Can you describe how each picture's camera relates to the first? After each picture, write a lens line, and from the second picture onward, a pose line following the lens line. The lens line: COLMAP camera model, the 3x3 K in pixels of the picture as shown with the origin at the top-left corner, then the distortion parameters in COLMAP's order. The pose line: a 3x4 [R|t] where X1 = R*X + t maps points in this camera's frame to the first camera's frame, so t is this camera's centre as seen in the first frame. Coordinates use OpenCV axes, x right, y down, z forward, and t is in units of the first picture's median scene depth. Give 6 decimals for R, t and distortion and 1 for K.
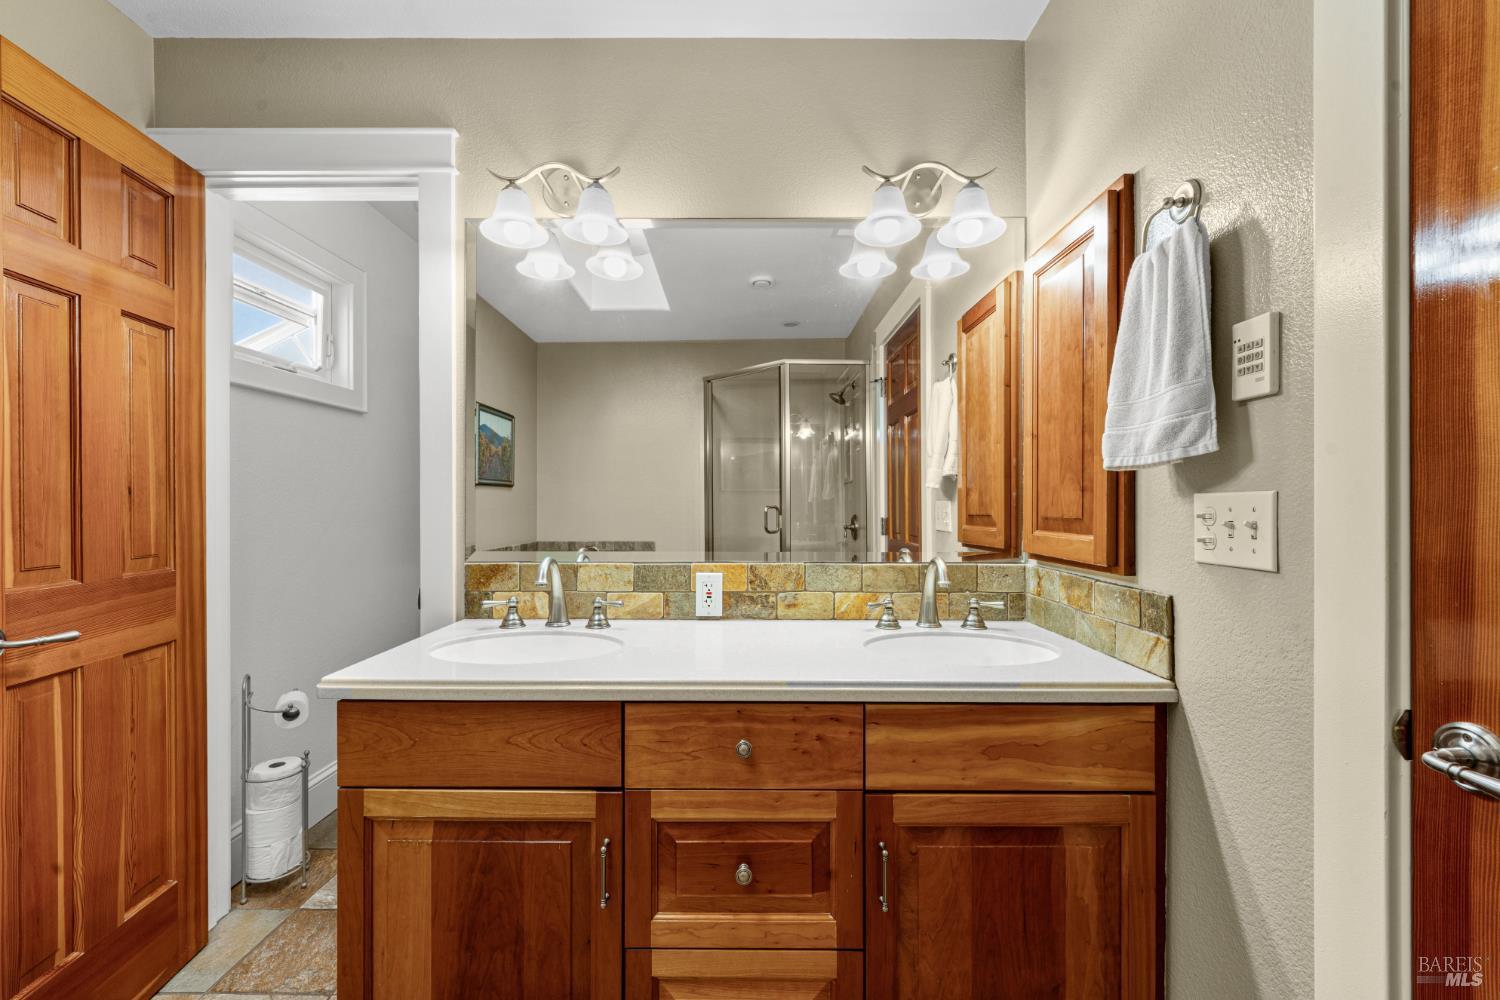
lens RADIAL K [[608.4, 0, 744.2], [0, 608.4, 494.2], [0, 0, 1]] dist [-0.002660, -0.000485]
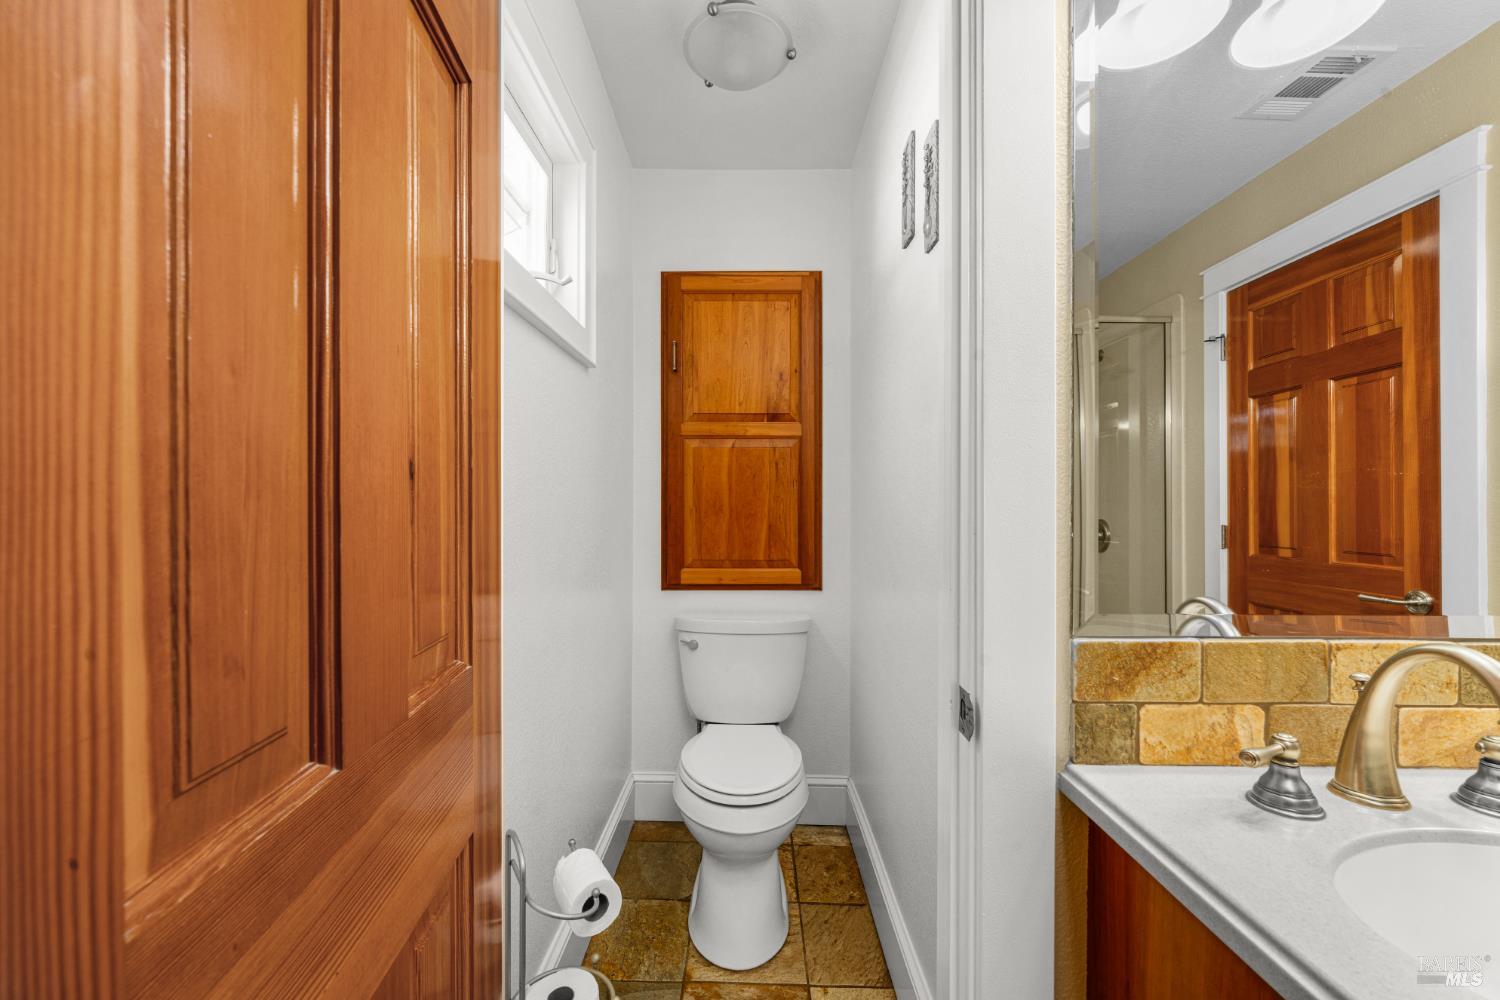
lens RADIAL K [[608.4, 0, 748.2], [0, 608.4, 501.5], [0, 0, 1]] dist [-0.002660, -0.000485]
pose [[0.999935, 0.002245, -0.011149, -0.697086], [-0.002153, 0.999964, 0.008212, 0.008300], [0.011167, -0.008188, 0.999904, 0.551601]]
